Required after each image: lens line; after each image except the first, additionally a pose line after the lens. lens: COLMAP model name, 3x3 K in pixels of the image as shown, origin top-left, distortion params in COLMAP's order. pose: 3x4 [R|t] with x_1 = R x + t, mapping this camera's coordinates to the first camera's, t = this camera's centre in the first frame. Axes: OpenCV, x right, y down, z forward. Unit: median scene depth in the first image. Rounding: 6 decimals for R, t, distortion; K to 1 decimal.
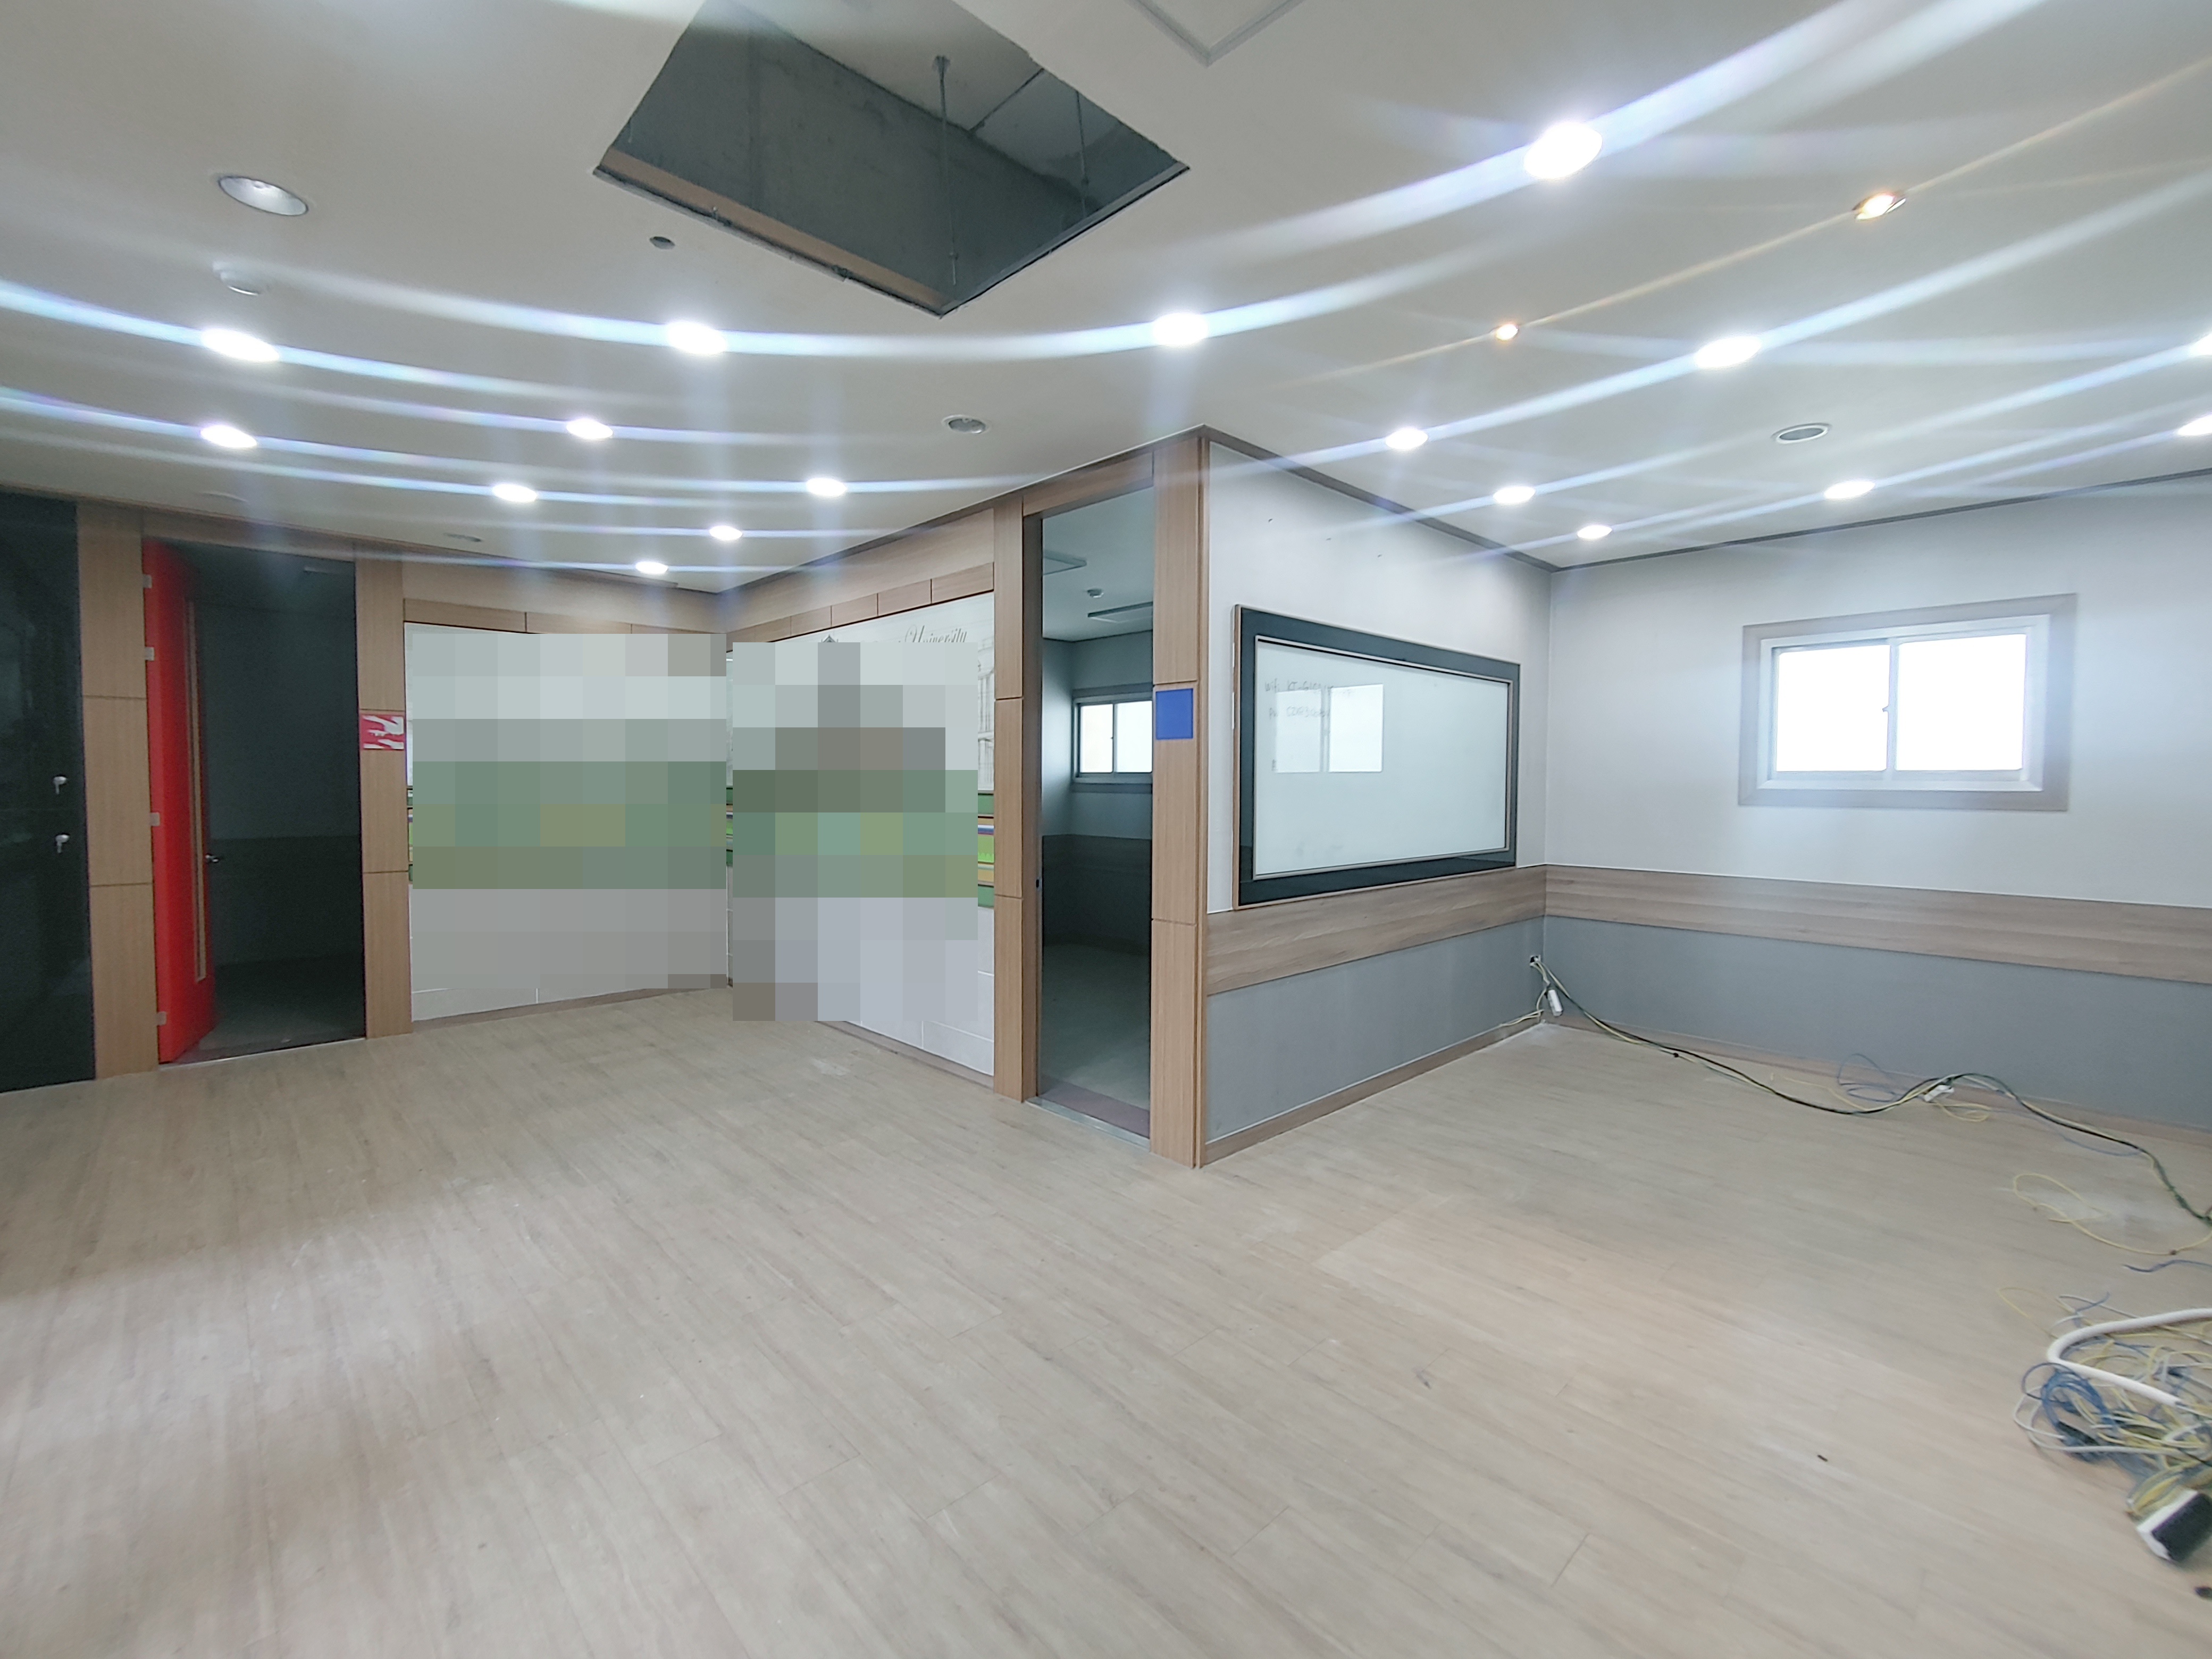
lens RADIAL K [[943.8, 0, 1113.9], [0, 943.8, 819.1], [0, 0, 1]] dist [0.001909, -0.000005]
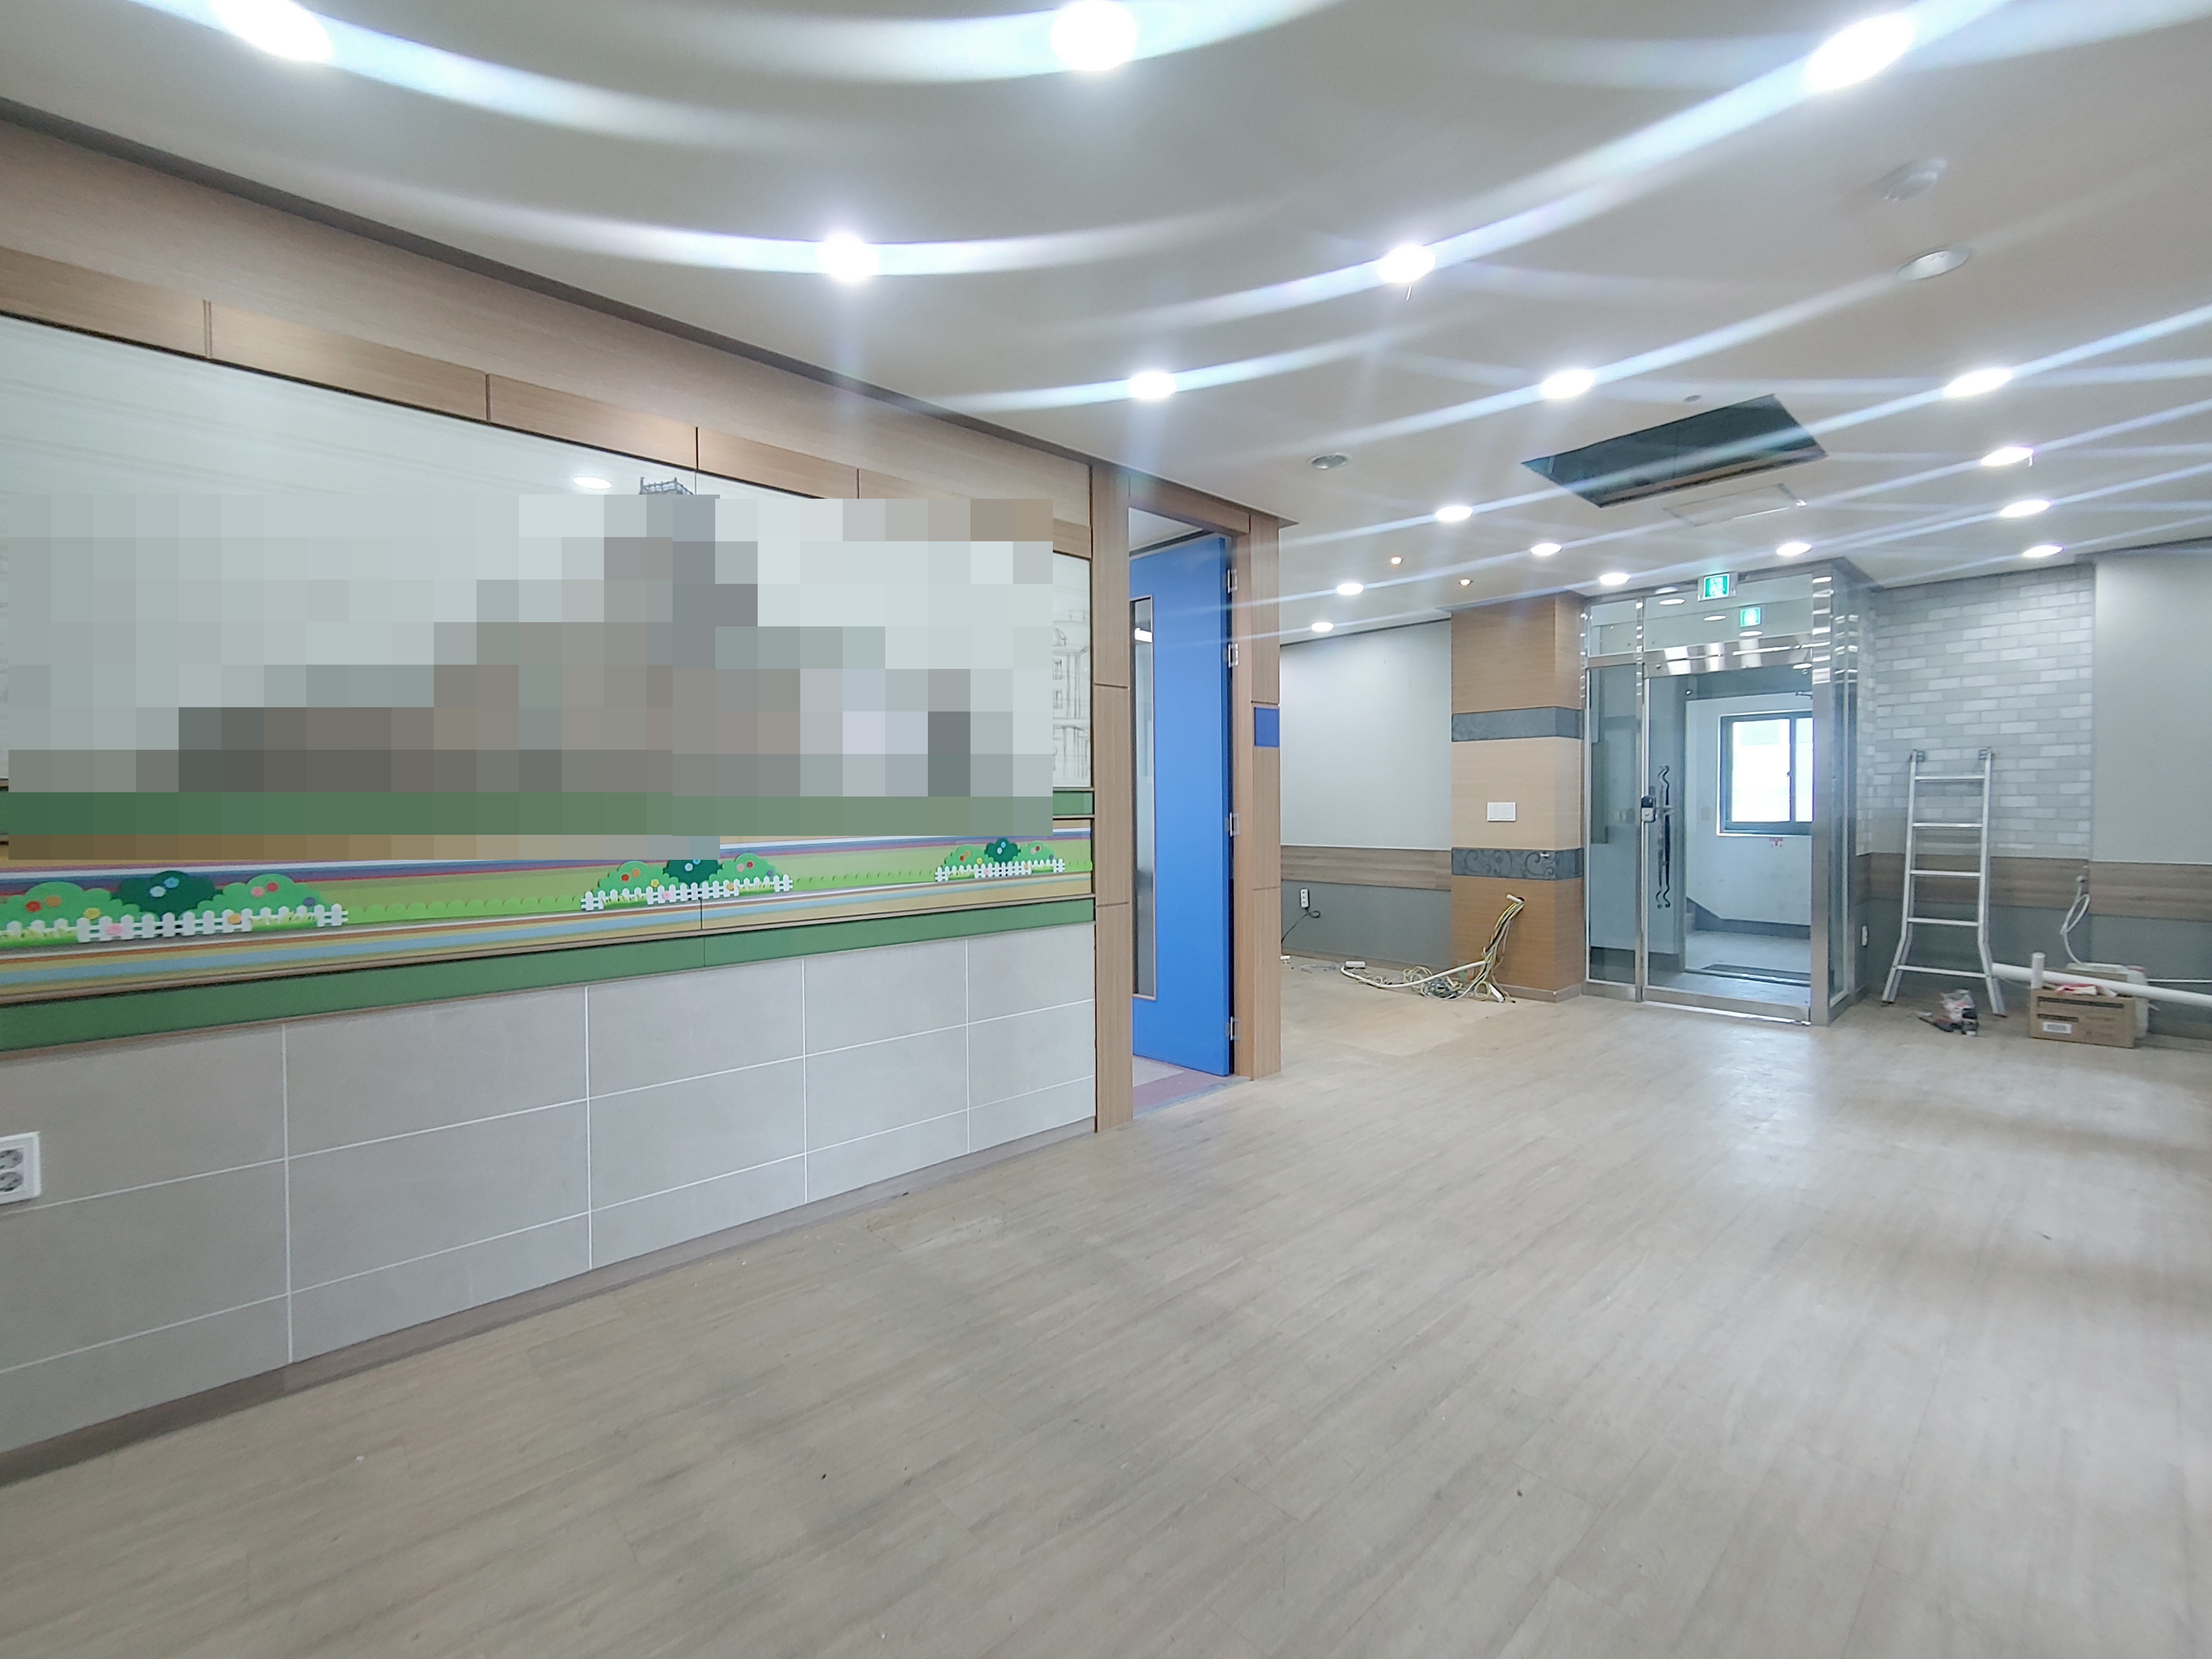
lens RADIAL K [[950.1, 0, 1115.6], [0, 950.1, 810.7], [0, 0, 1]] dist [0.001262, -0.000096]
pose [[0.020825, -0.011146, 0.999721, -1.208683], [0.047255, 0.998831, 0.010152, -0.019031], [-0.998666, 0.047030, 0.021327, 1.147271]]
